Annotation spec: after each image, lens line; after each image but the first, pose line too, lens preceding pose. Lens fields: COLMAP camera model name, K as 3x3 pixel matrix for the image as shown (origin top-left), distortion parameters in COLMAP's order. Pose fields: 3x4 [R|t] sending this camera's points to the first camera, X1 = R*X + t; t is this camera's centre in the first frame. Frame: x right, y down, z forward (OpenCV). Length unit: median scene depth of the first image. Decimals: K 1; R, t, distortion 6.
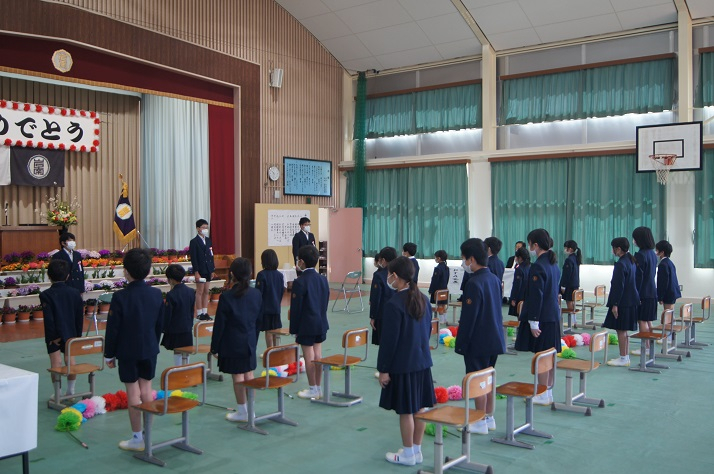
lens RADIAL K [[711.4, 0, 339.9], [0, 711.4, 235.8], [0, 0, 1]] dist [-0.055424, 0.000000]
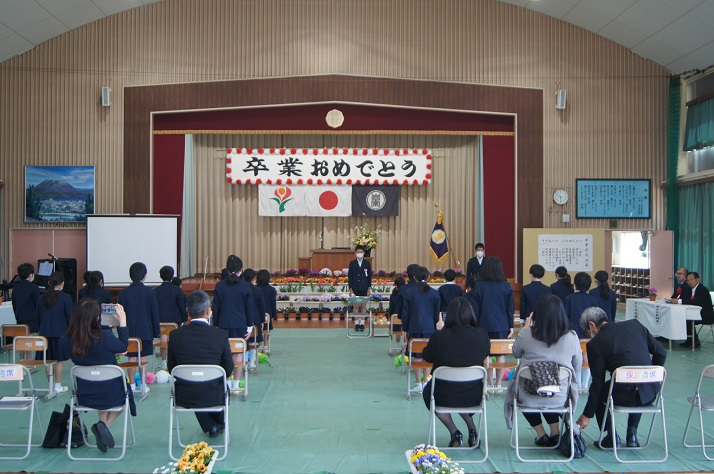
lens RADIAL K [[815.7, 0, 349.4], [0, 815.7, 249.1], [0, 0, 1]] dist [-0.039672, 0.000000]
pose [[0.657072, 0.004890, -0.753812, 0.581584], [-0.016305, 0.999837, -0.007726, -0.002571], [0.753652, 0.017368, 0.657044, 0.047812]]
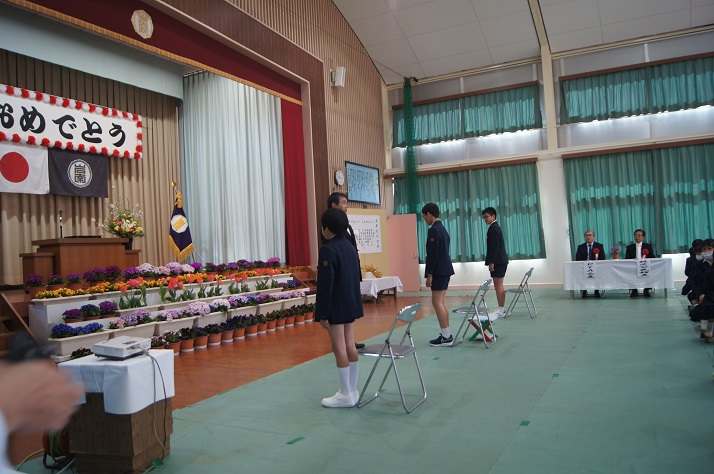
lens RADIAL K [[559.1, 0, 343.4], [0, 559.1, 237.8], [0, 0, 1]] dist [-0.086191, 0.025842]
pose [[0.980811, -0.044361, 0.189845, -0.240156], [0.052634, 0.997862, -0.038756, 0.020781], [-0.187720, 0.048005, 0.981049, 0.291699]]
